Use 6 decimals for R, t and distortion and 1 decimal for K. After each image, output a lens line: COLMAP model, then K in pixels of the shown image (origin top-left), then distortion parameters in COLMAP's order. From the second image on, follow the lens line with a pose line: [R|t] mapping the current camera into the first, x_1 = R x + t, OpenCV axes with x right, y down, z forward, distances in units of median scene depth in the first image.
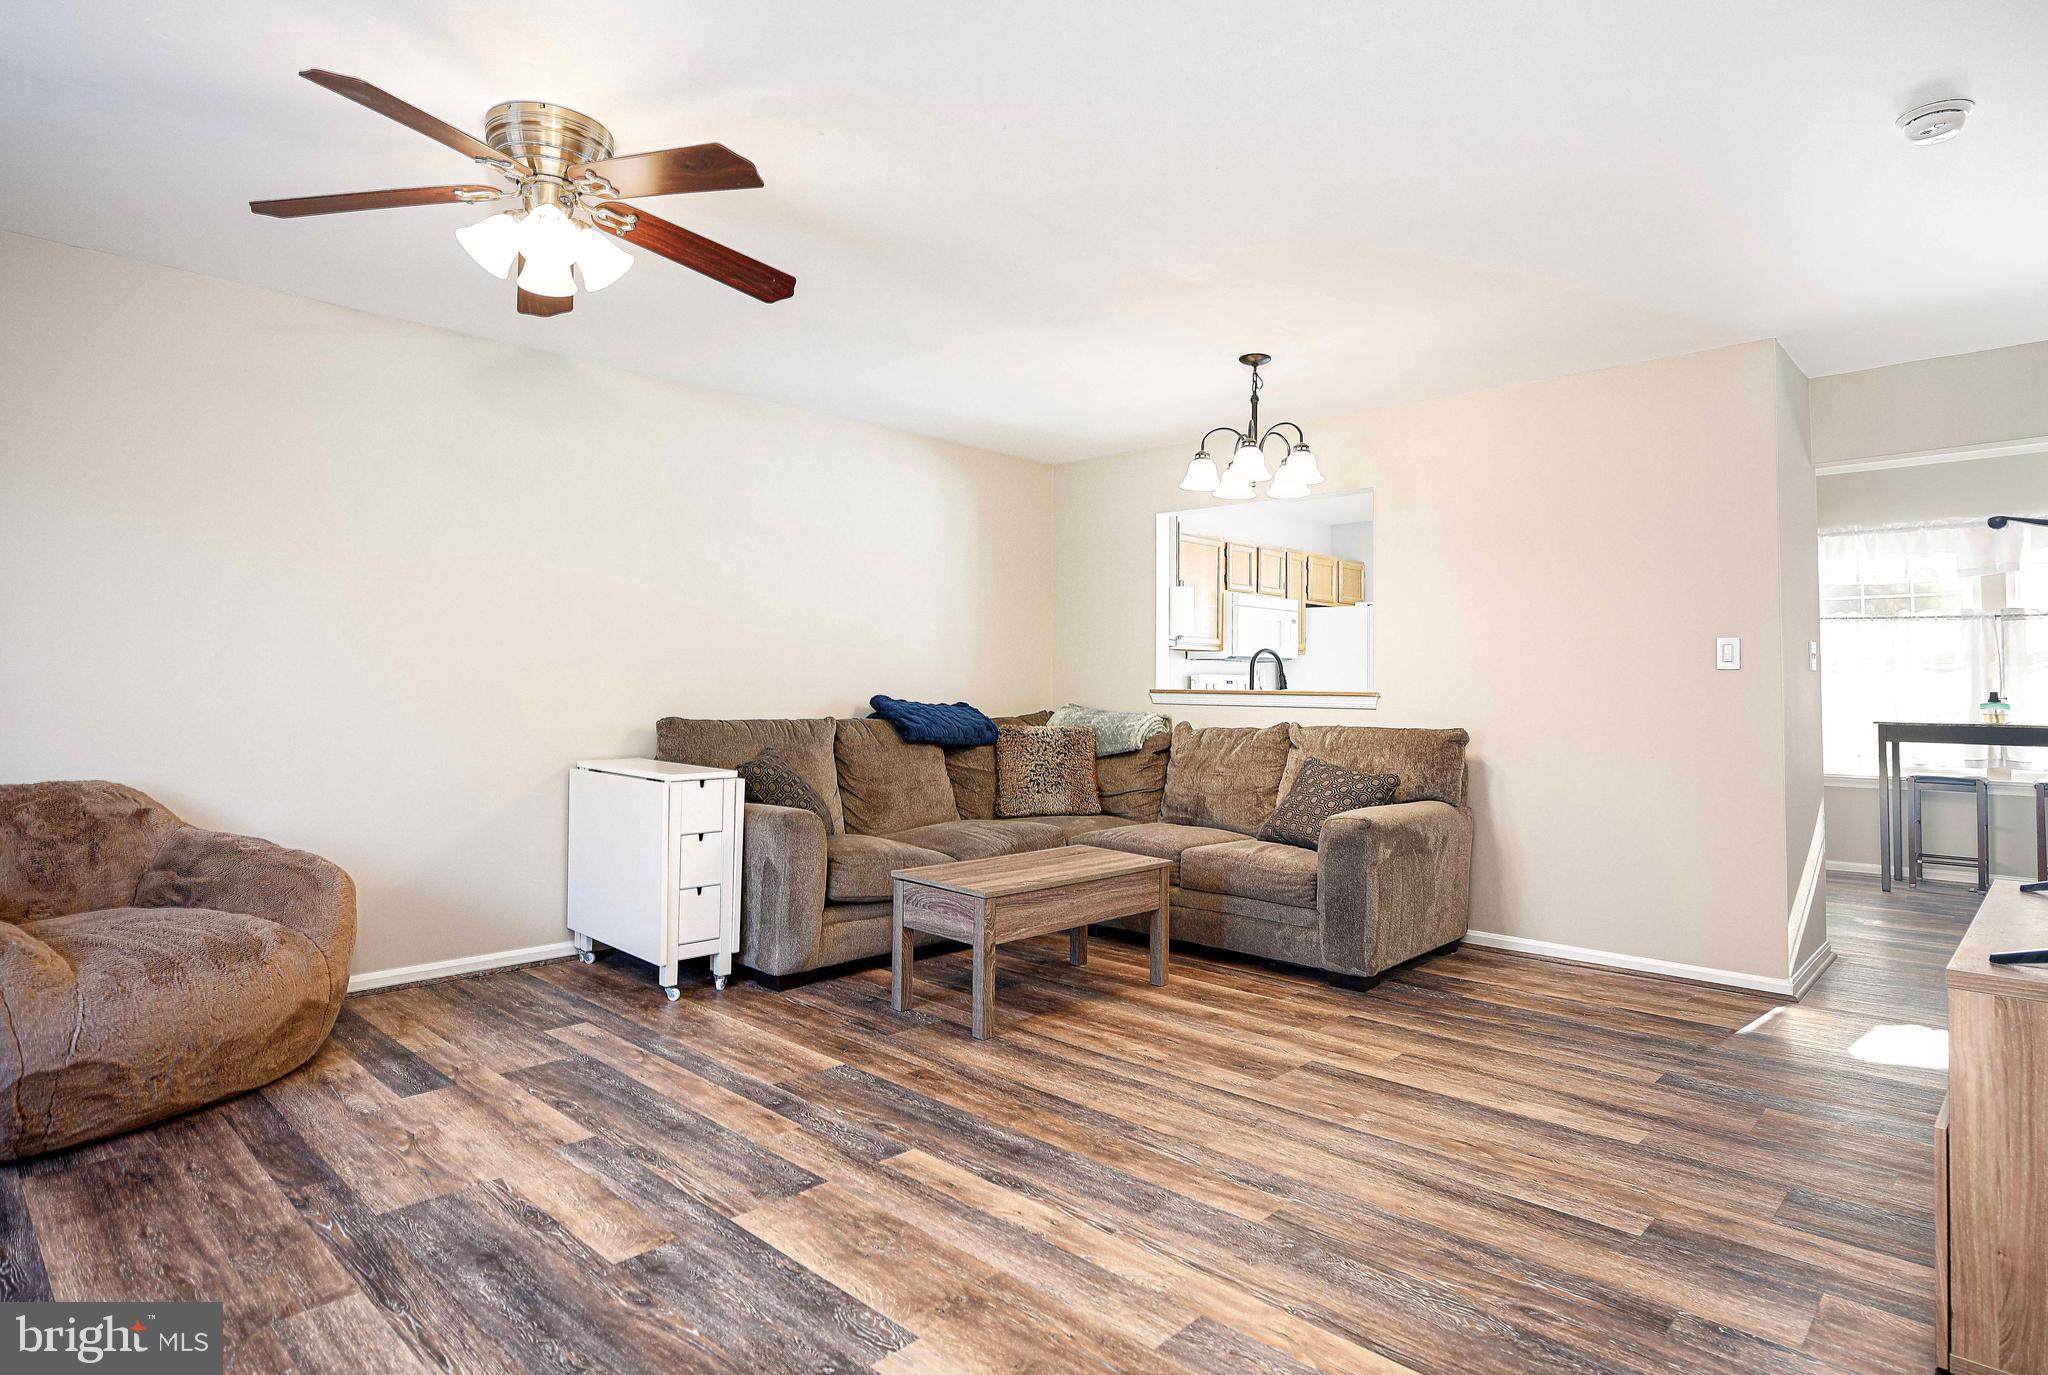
lens RADIAL K [[1115.0, 0, 1033.7], [0, 1115.0, 678.9], [0, 0, 1]] dist [-0.008075, -0.002638]
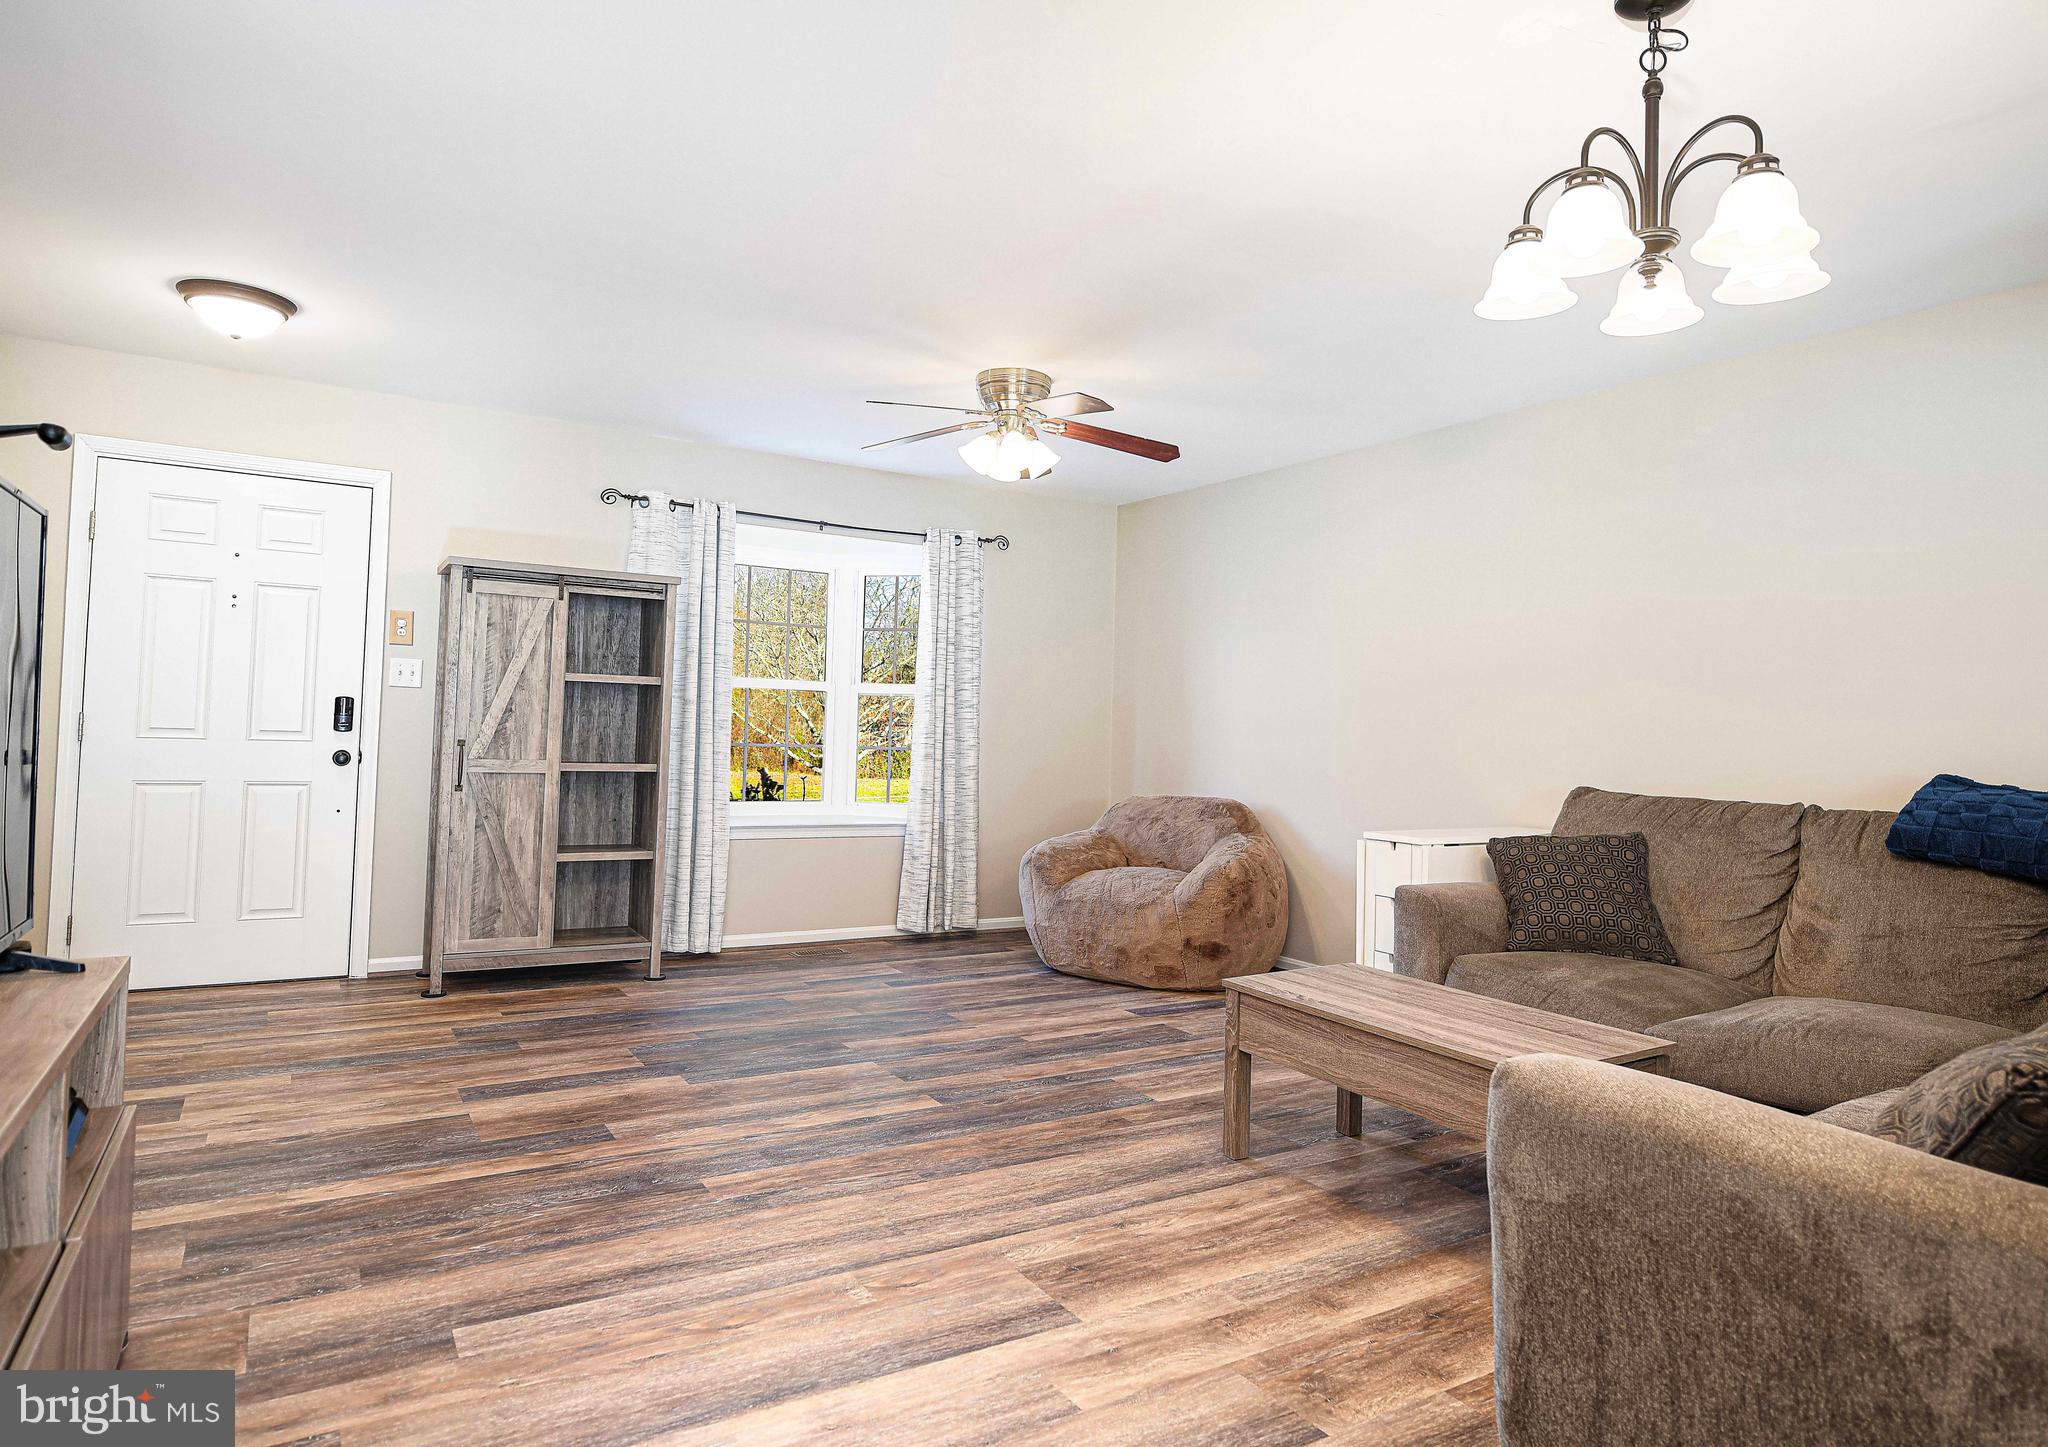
lens RADIAL K [[1213.3, 0, 1021.1], [0, 1213.3, 783.3], [0, 0, 1]] dist [-0.004162, -0.001115]
pose [[-0.274579, 0.023579, -0.961275, 1.130374], [-0.025182, 0.999180, 0.031702, 0.025291], [0.961235, 0.032912, -0.273760, 1.425141]]
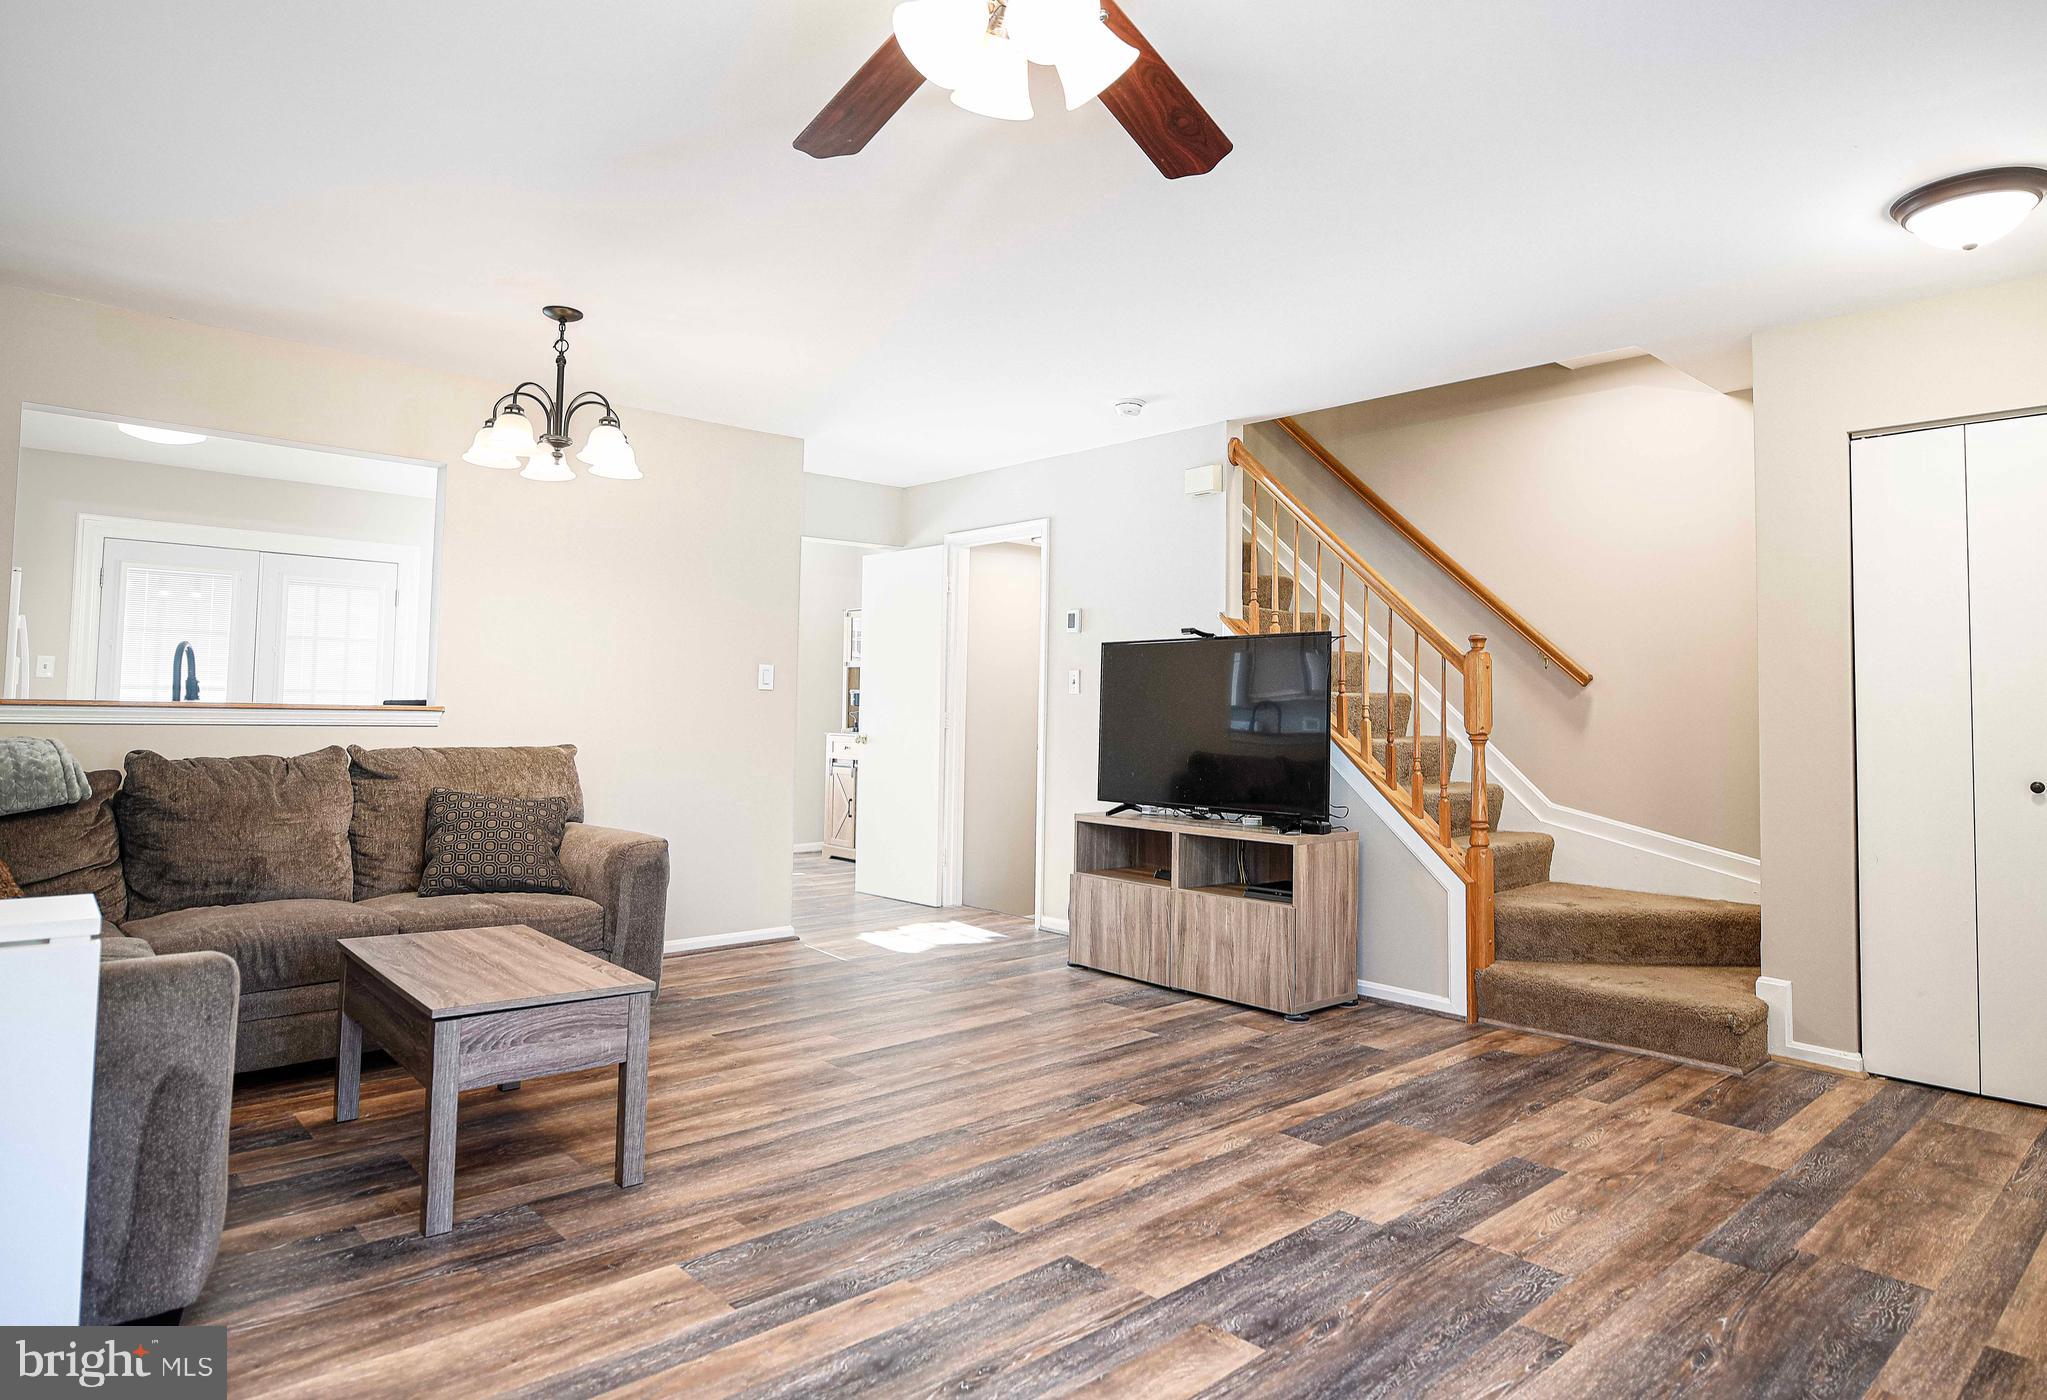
lens RADIAL K [[1171.7, 0, 1107.1], [0, 1171.7, 700.6], [0, 0, 1]] dist [-0.001983, -0.001286]
pose [[0.035301, 0.002999, 0.999372, -1.062972], [-0.023280, 0.999727, -0.002178, -0.003727], [-0.999106, -0.023189, 0.035361, 0.872955]]
